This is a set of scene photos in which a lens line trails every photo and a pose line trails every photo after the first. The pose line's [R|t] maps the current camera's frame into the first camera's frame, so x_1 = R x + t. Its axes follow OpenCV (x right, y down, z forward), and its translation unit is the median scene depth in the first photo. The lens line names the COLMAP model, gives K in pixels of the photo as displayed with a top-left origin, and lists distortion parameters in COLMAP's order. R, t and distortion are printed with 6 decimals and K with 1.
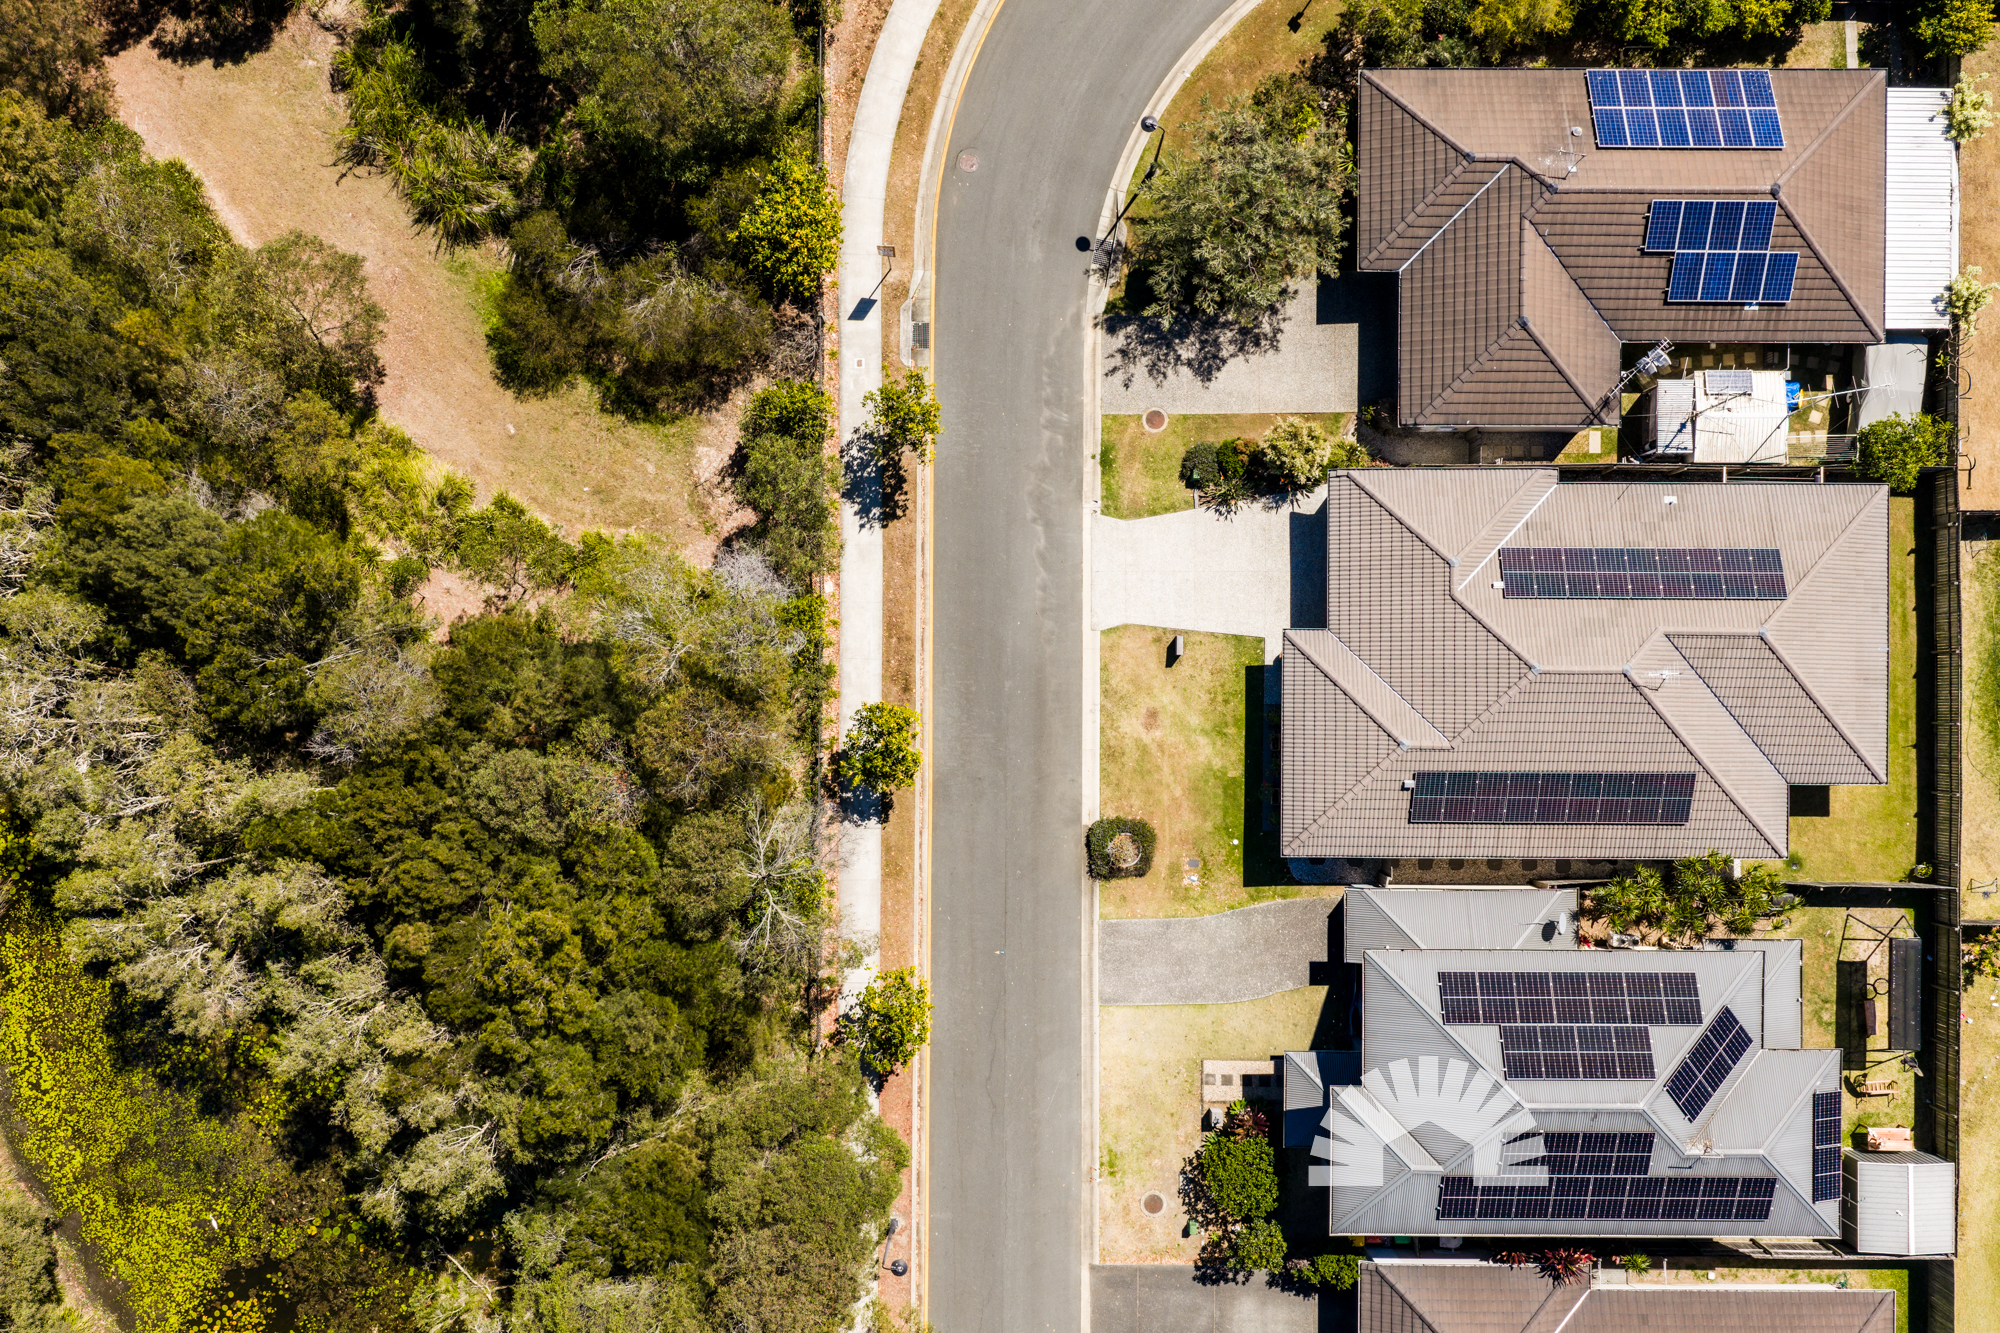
lens RADIAL K [[1626.8, 0, 1000.0], [0, 1626.8, 666.5], [0, 0, 1]] dist [-0.003756, -0.009950]
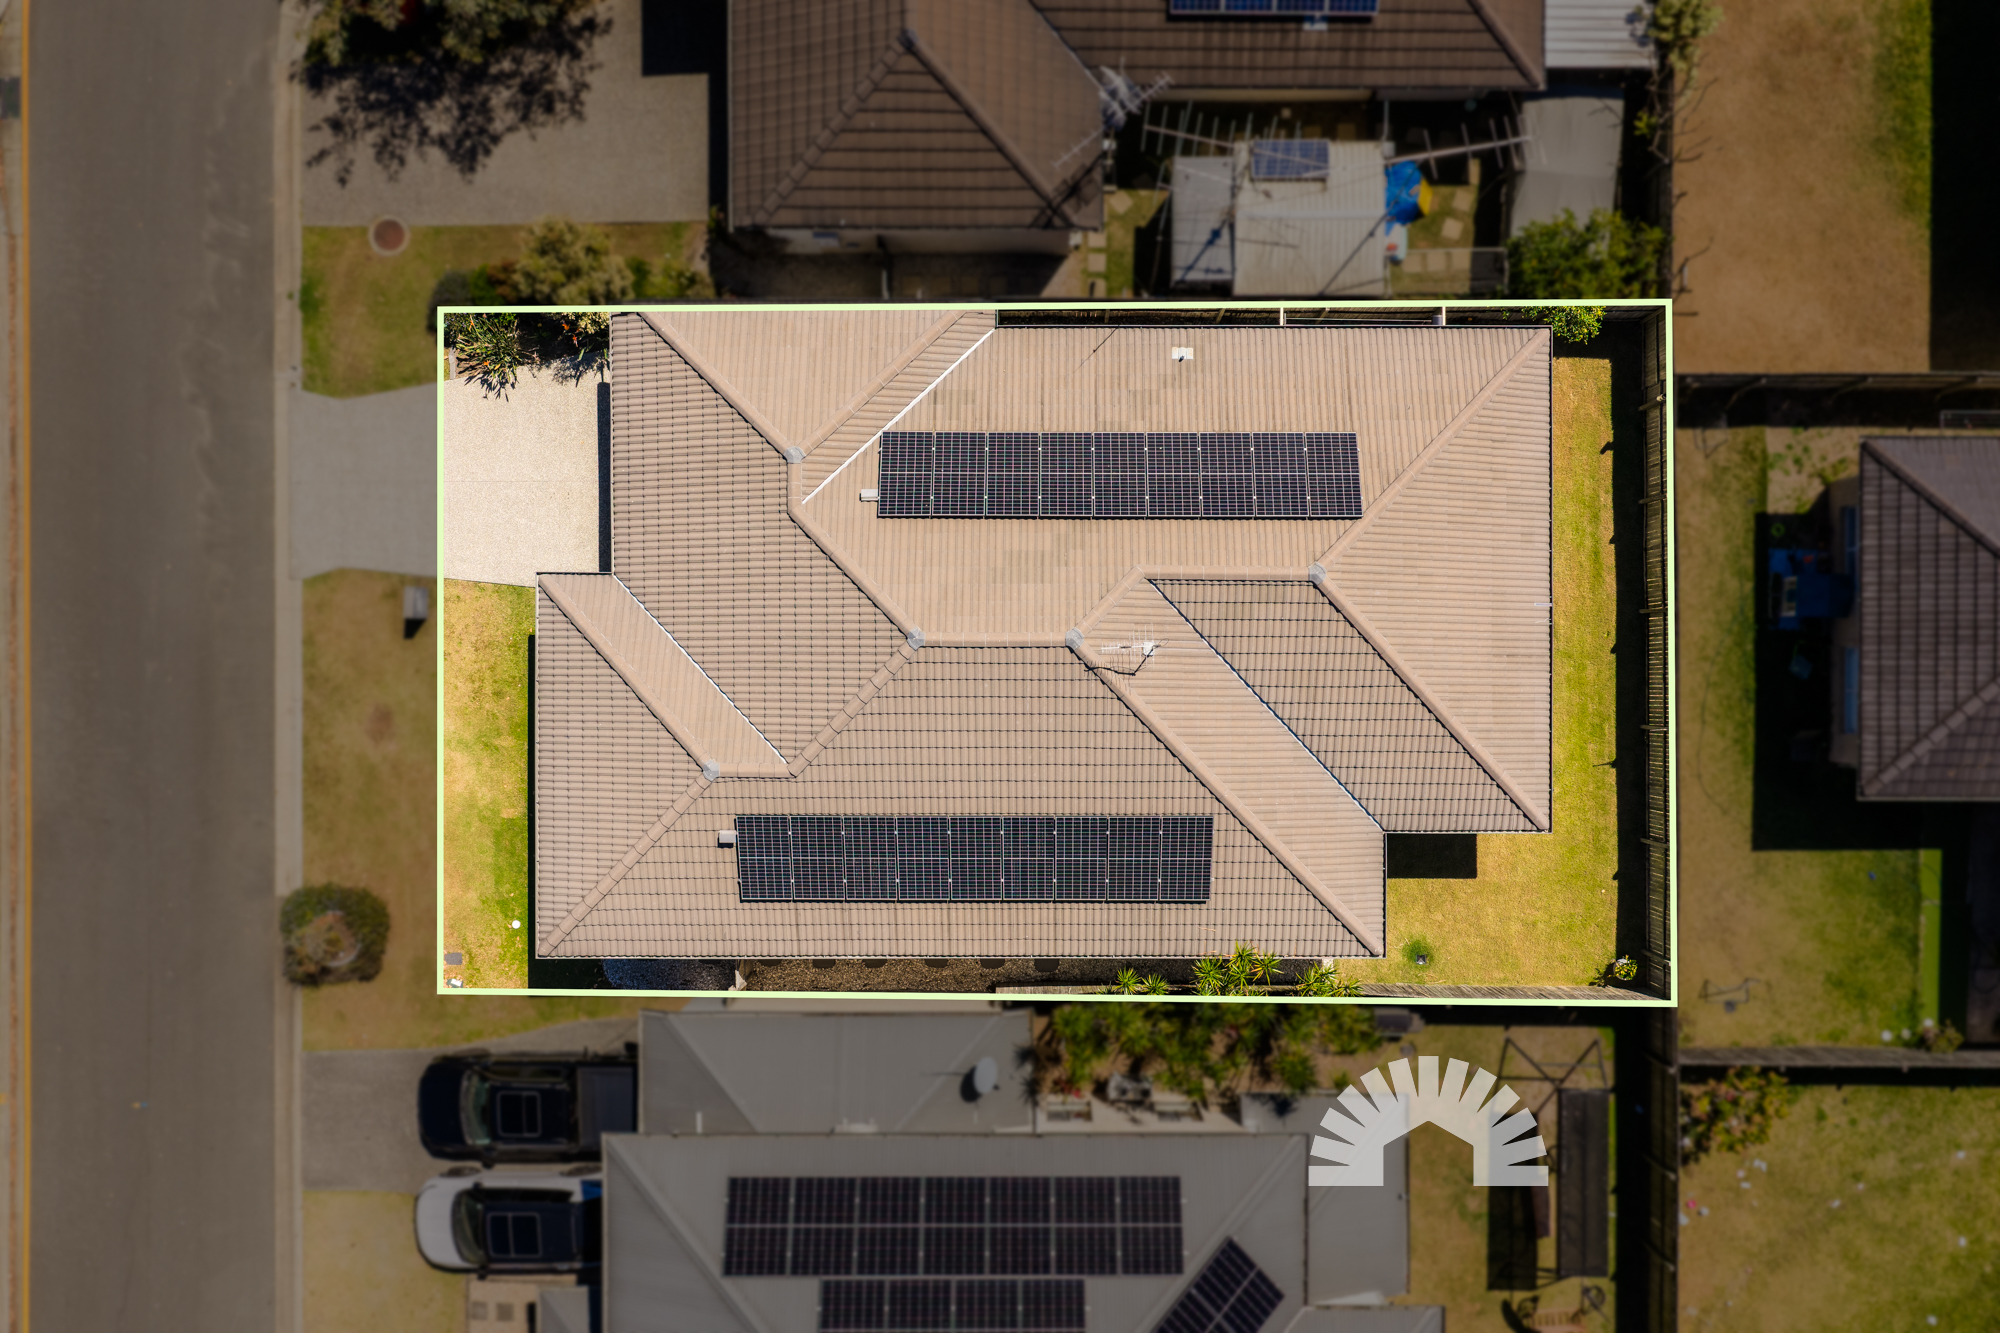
lens RADIAL K [[1577.4, 0, 1000.0], [0, 1577.4, 645.4], [0, 0, 1]] dist [0.032044, -0.057625]
pose [[0.999693, -0.002326, 0.024651, 0.326830], [0.002345, 0.999997, -0.000717, 0.004124], [-0.024649, 0.000775, 0.999696, 0.419430]]
